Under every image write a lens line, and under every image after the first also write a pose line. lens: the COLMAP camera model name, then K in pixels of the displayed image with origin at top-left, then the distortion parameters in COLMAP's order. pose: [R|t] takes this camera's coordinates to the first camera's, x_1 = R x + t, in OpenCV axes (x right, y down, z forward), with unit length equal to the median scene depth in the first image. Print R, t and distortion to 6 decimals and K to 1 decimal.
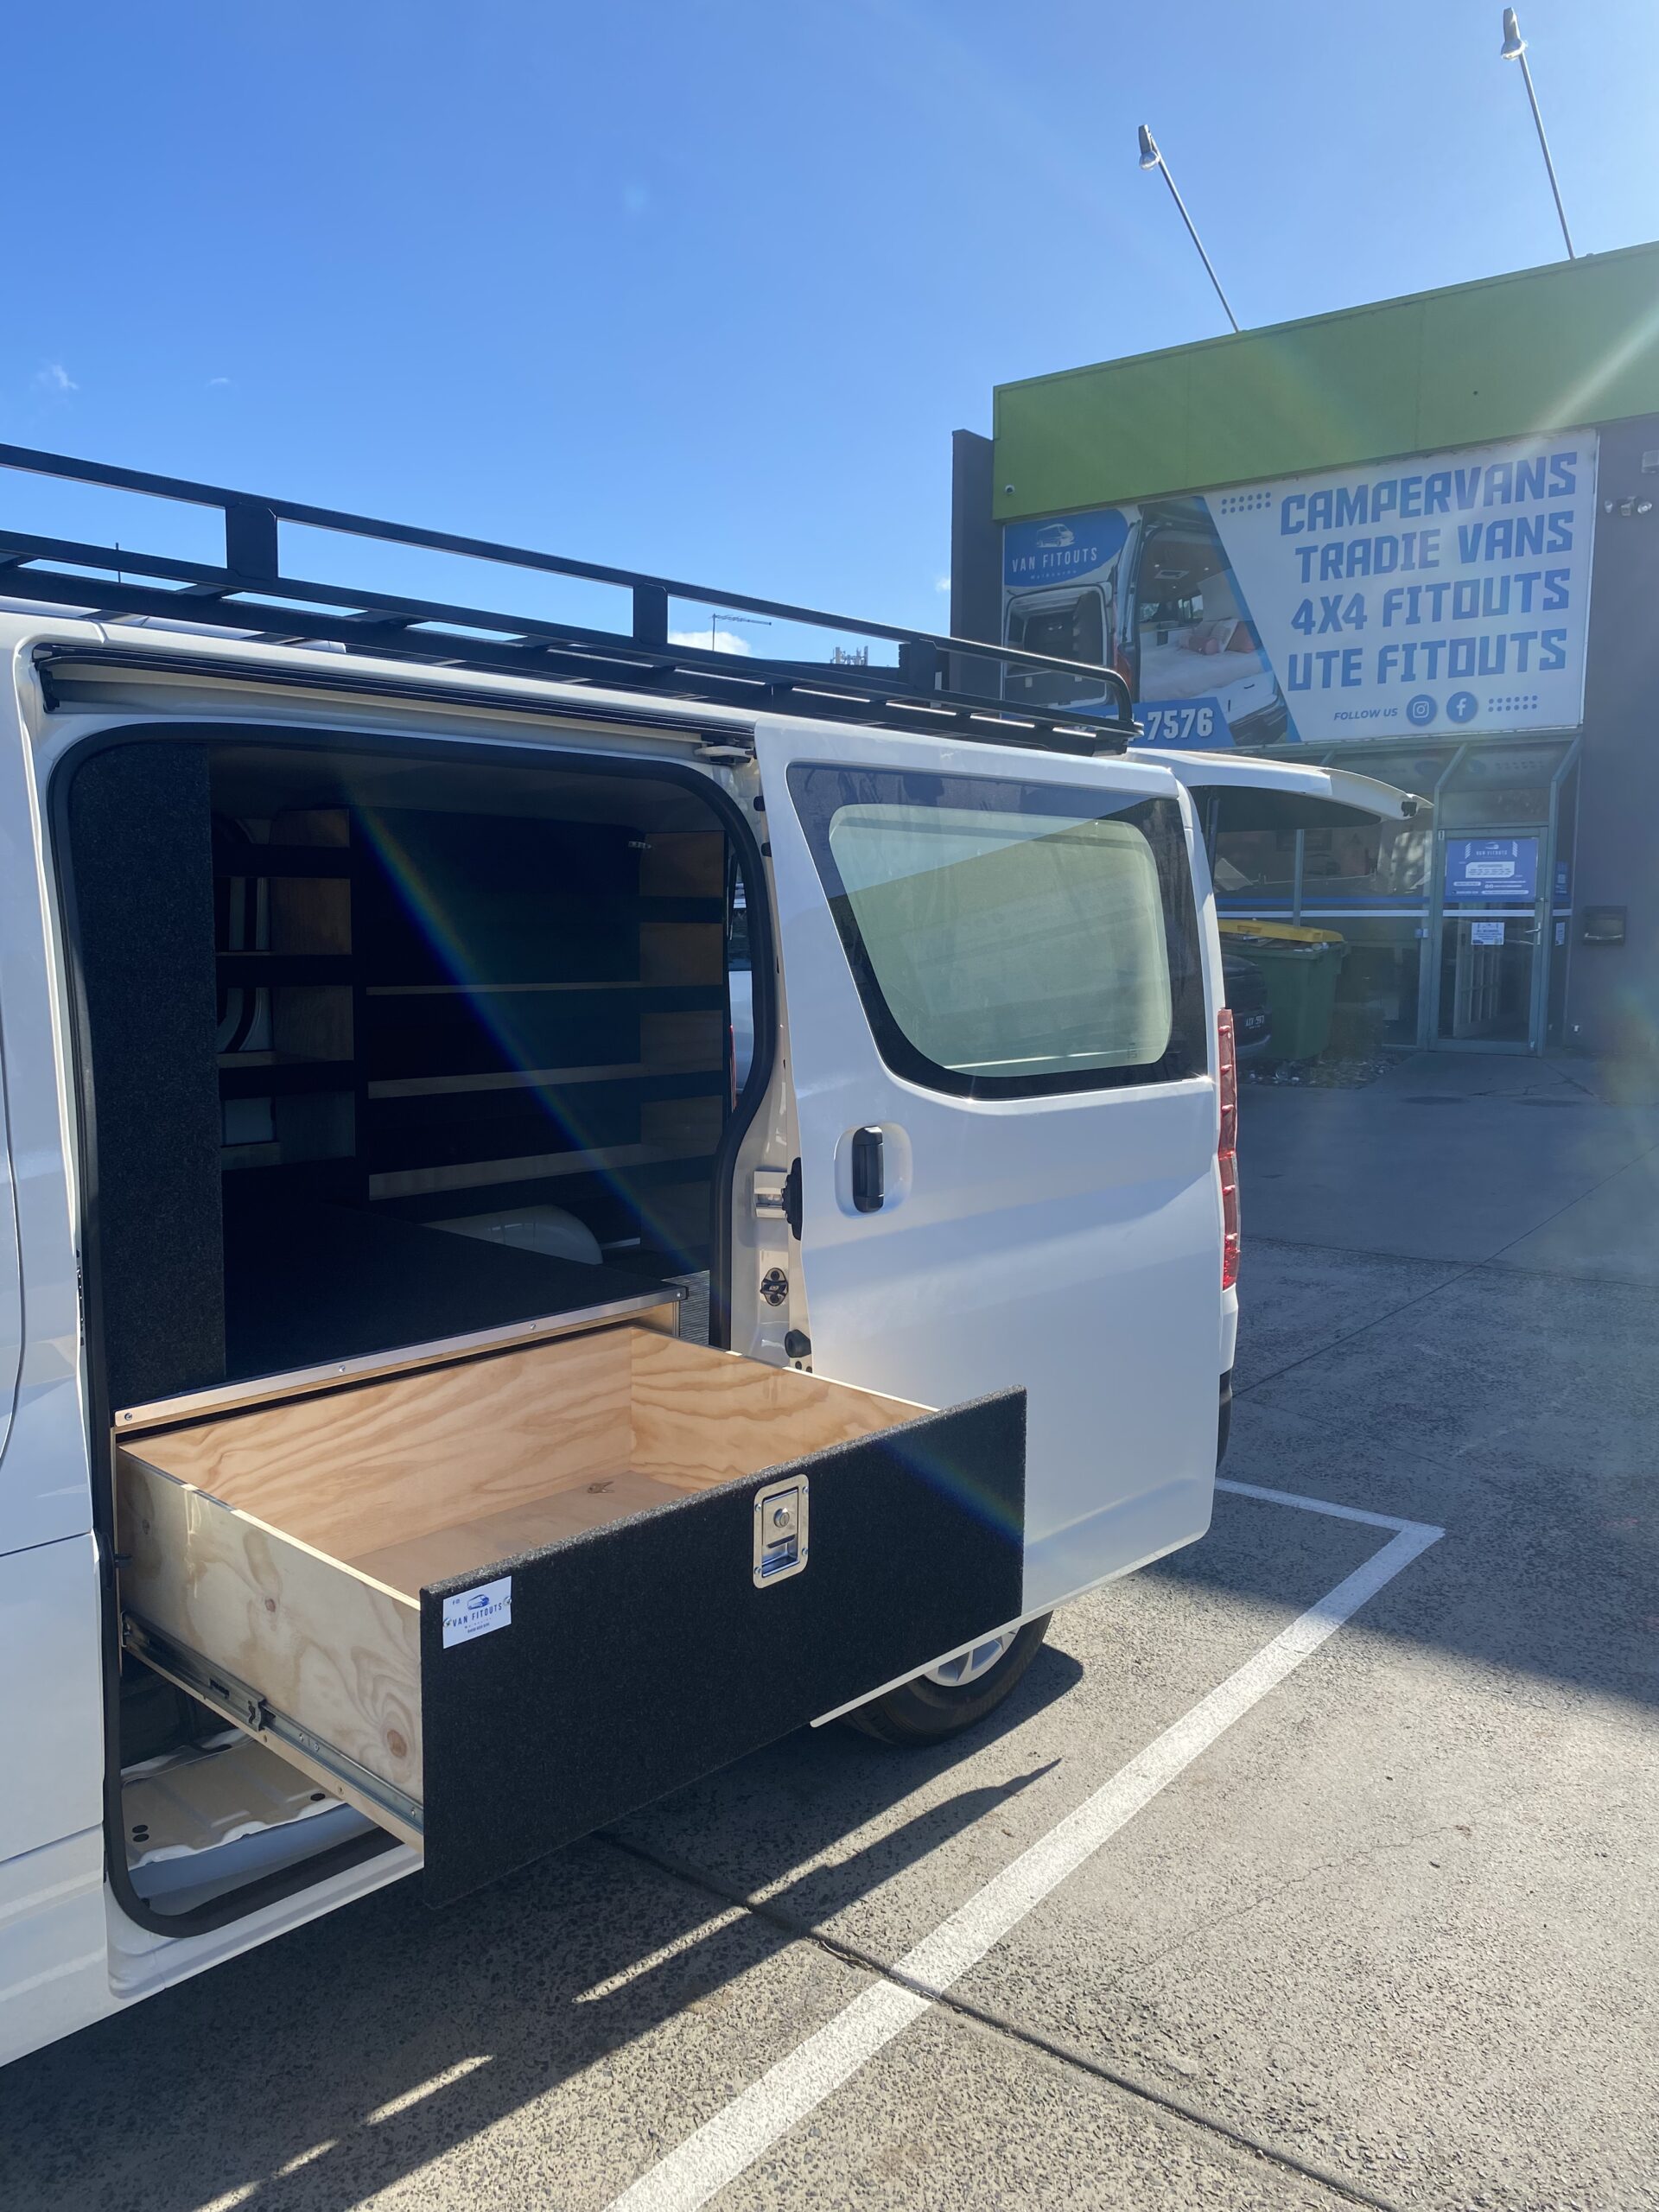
lens RADIAL K [[1651.2, 0, 842.4], [0, 1651.2, 1096.1], [0, 0, 1]] dist [0.010007, -0.024910]
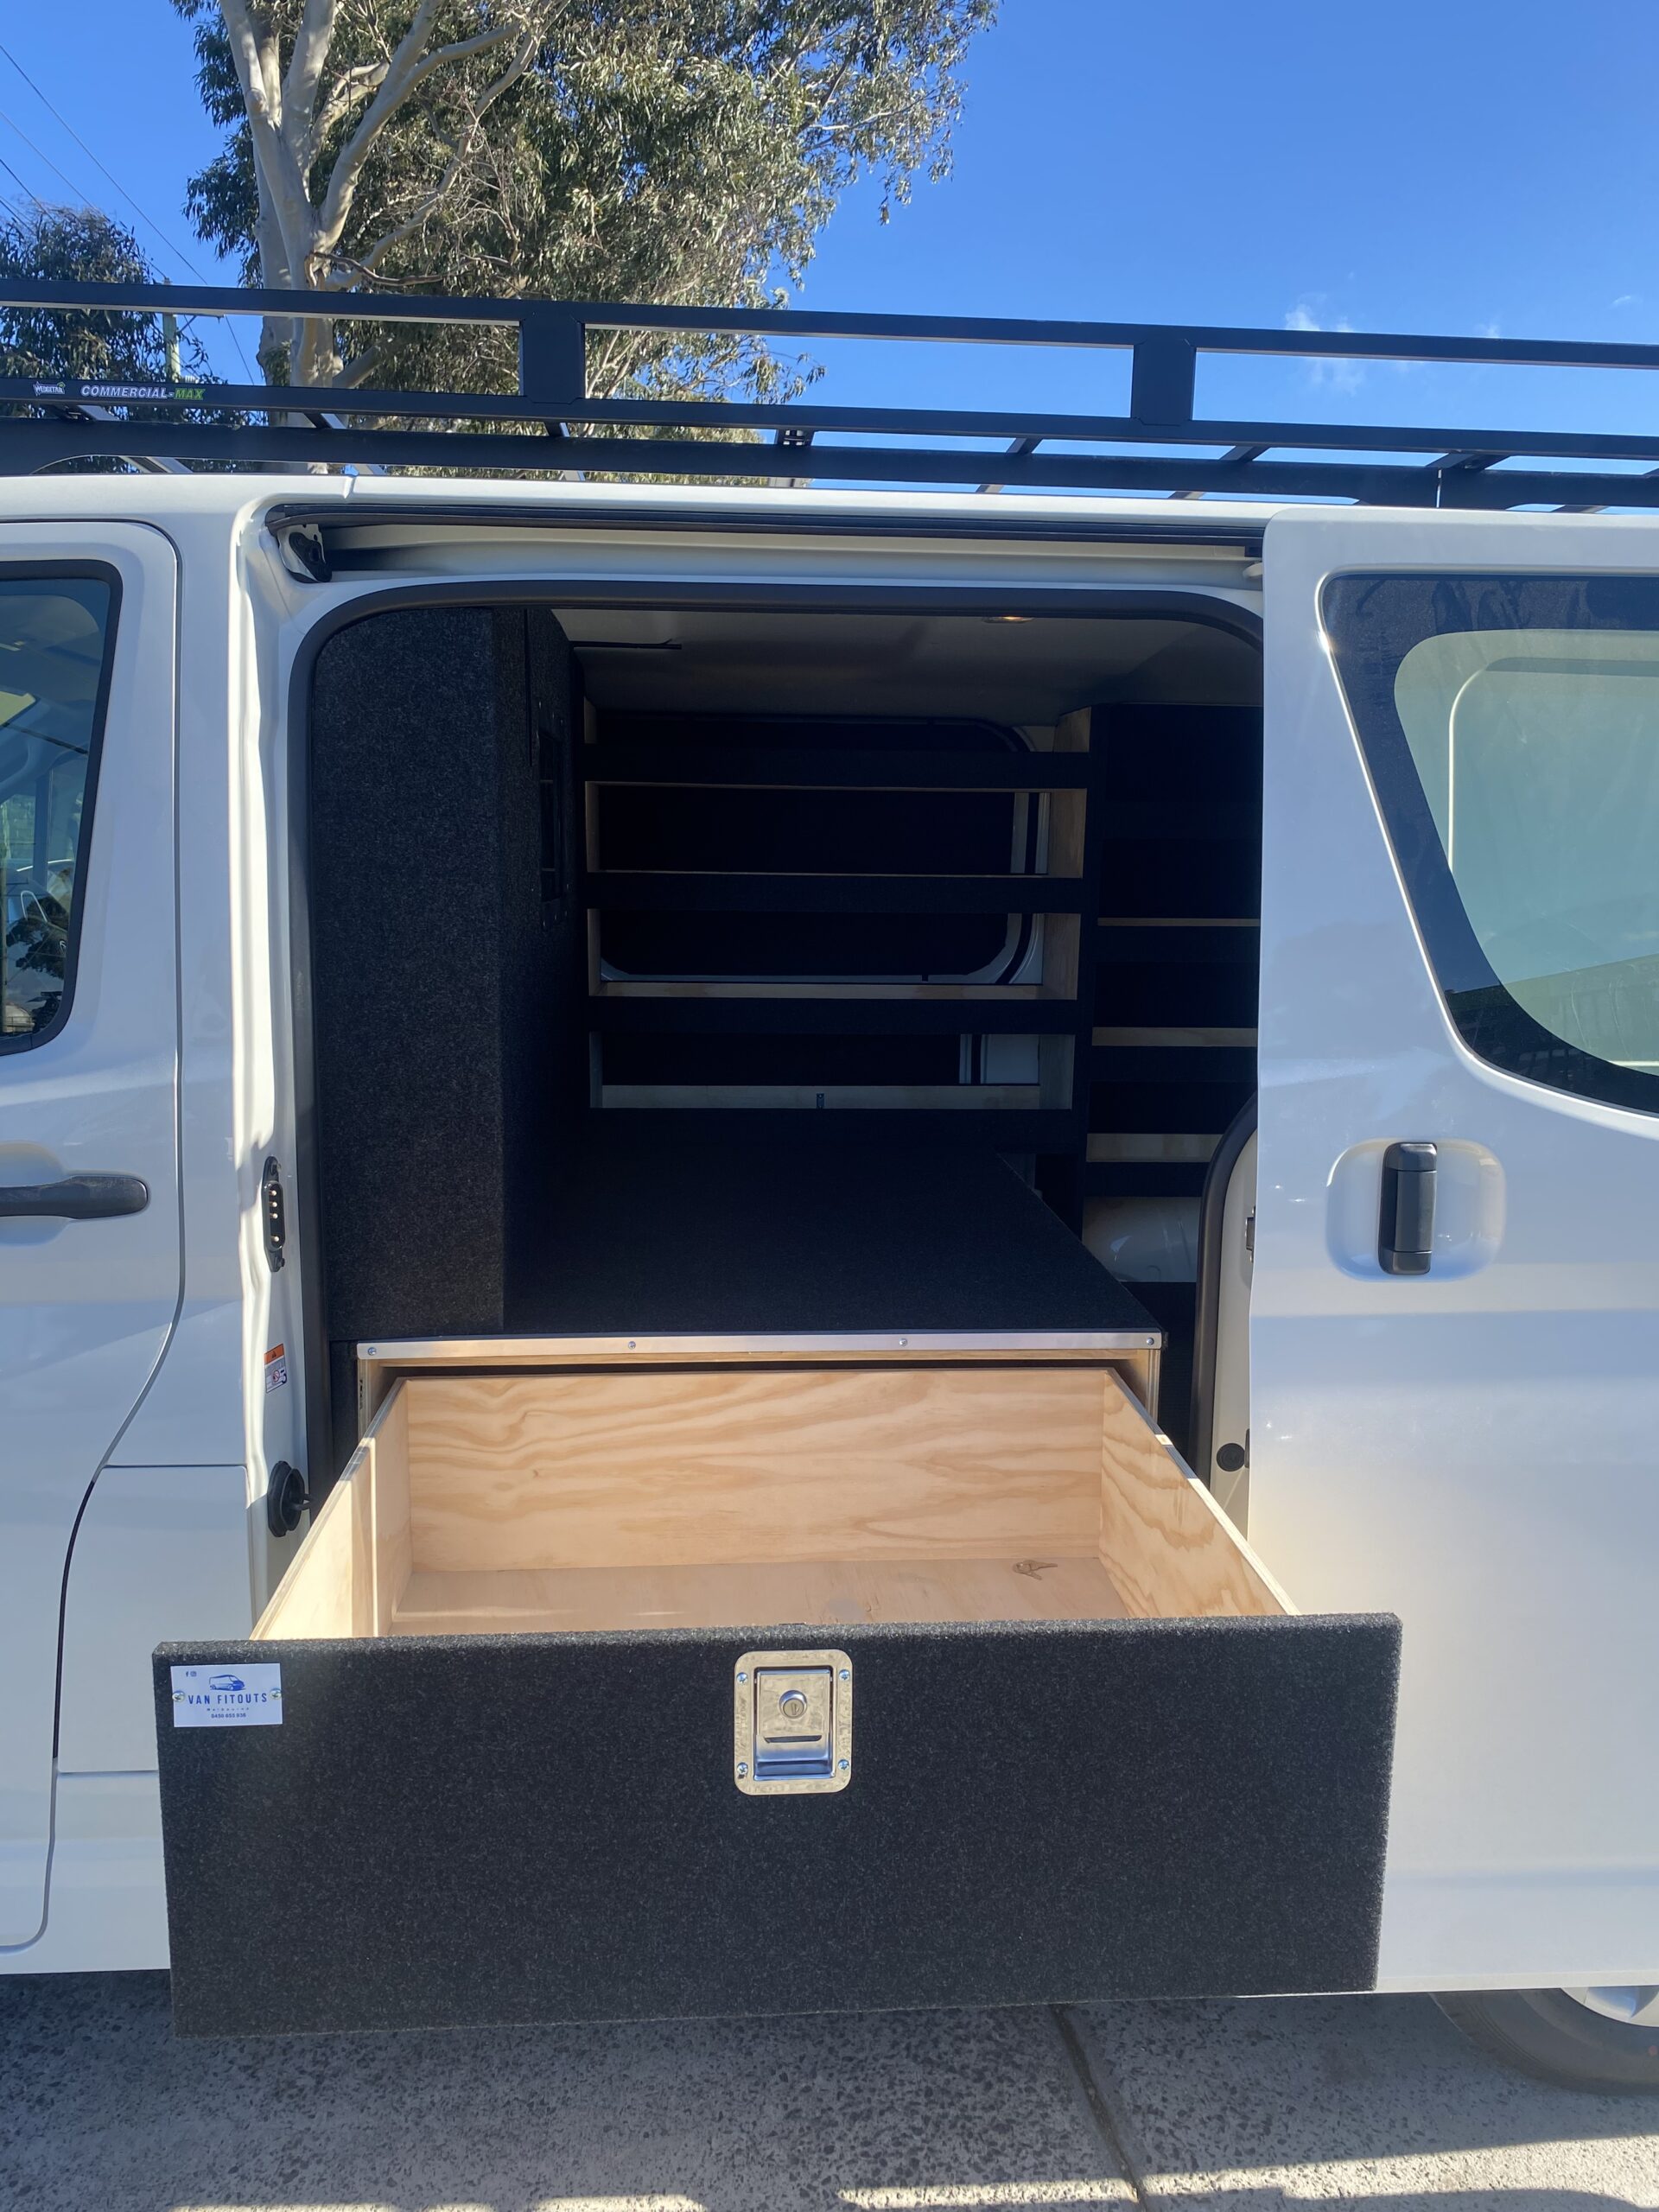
lens RADIAL K [[1651.2, 0, 820.9], [0, 1651.2, 1111.3], [0, 0, 1]] dist [0.010007, -0.024910]
pose [[0.730383, 0.107110, -0.674587, 0.285669], [-0.080794, 0.994242, 0.070387, -0.019761], [0.678242, 0.003093, 0.734832, 0.382683]]
